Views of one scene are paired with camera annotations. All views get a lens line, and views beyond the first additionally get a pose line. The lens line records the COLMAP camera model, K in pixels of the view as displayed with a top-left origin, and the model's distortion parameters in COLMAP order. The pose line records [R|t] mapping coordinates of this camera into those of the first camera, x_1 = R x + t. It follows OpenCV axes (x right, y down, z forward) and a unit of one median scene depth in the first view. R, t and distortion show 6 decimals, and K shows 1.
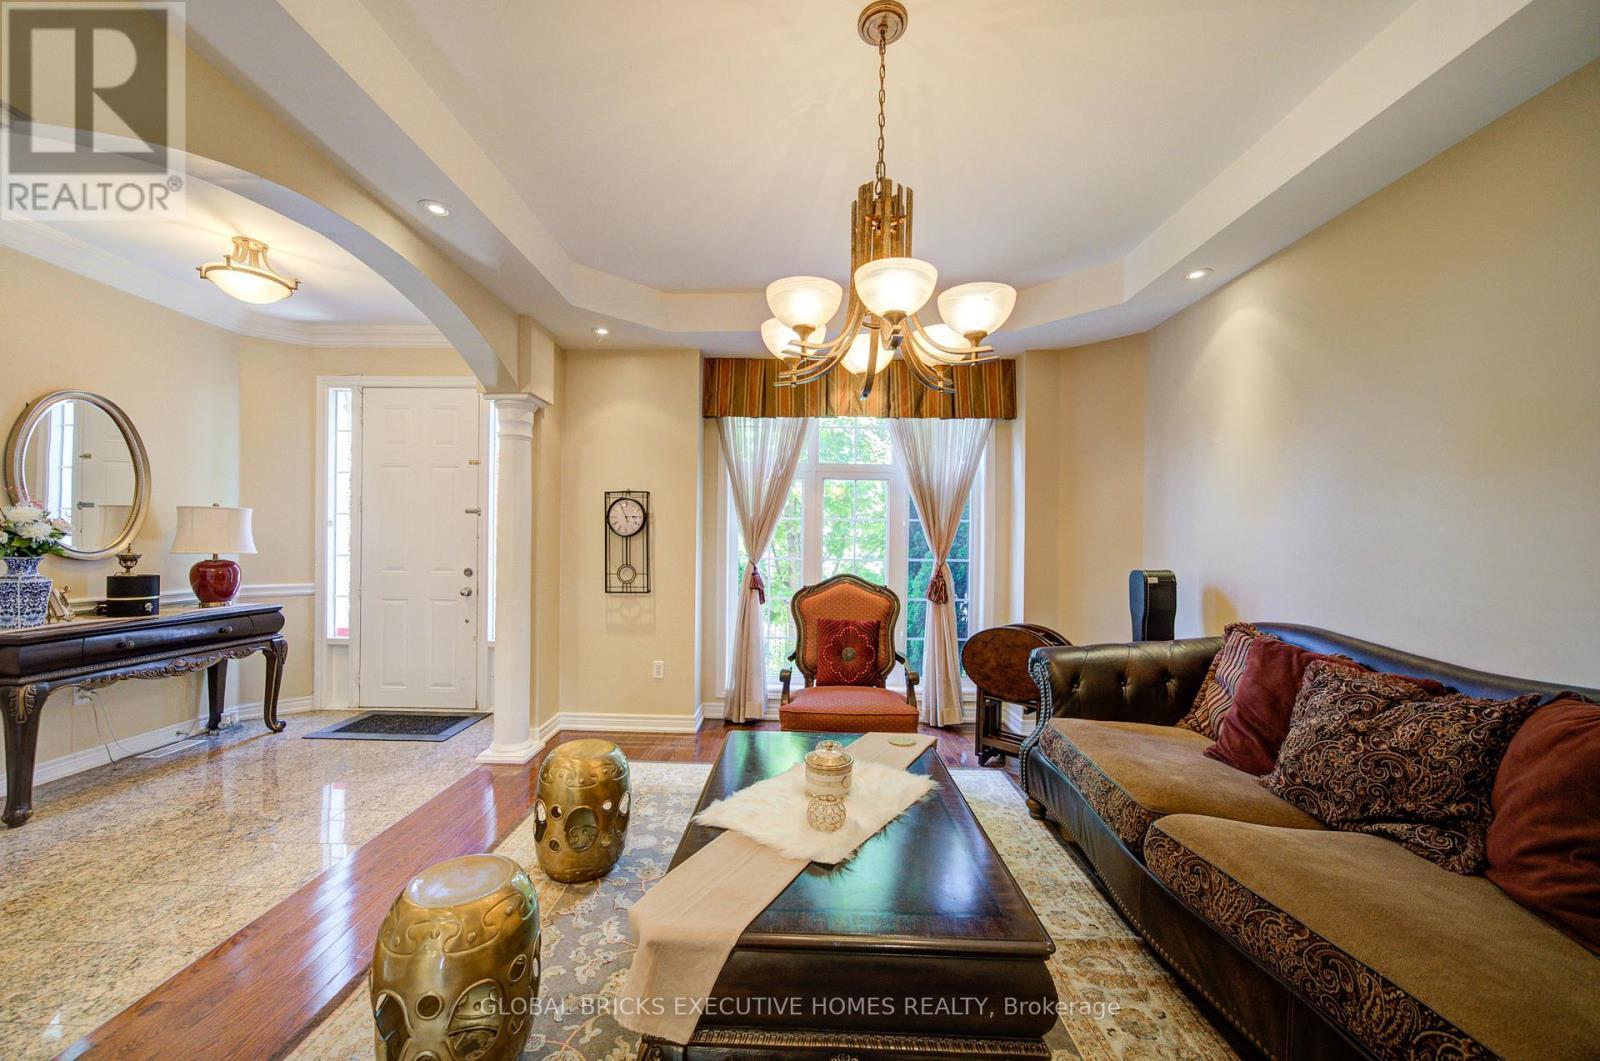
lens RADIAL K [[618.0, 0, 789.3], [0, 618.0, 538.4], [0, 0, 1]] dist [0.016122, 0.000584]
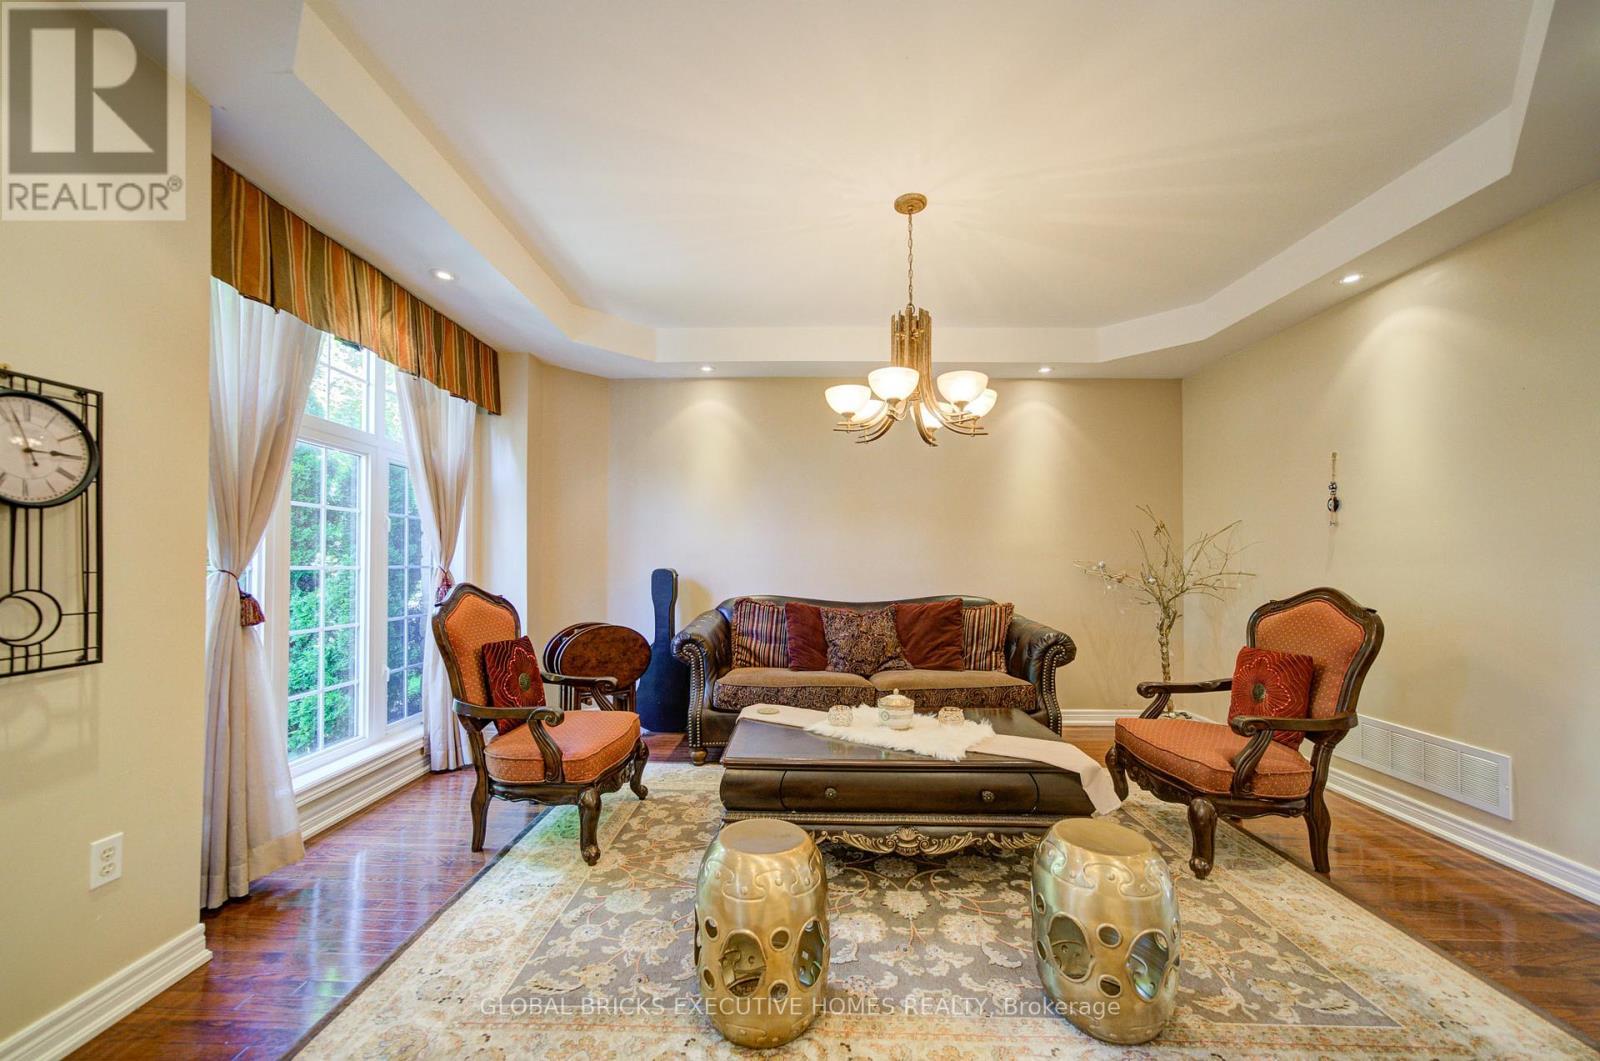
lens RADIAL K [[618.0, 0, 789.3], [0, 618.0, 538.4], [0, 0, 1]] dist [0.016122, 0.000584]
pose [[-0.007234, 0.028576, 0.999565, -0.635147], [-0.017300, 0.999438, -0.028698, 0.016758], [-0.999824, -0.017500, -0.006736, 0.604120]]
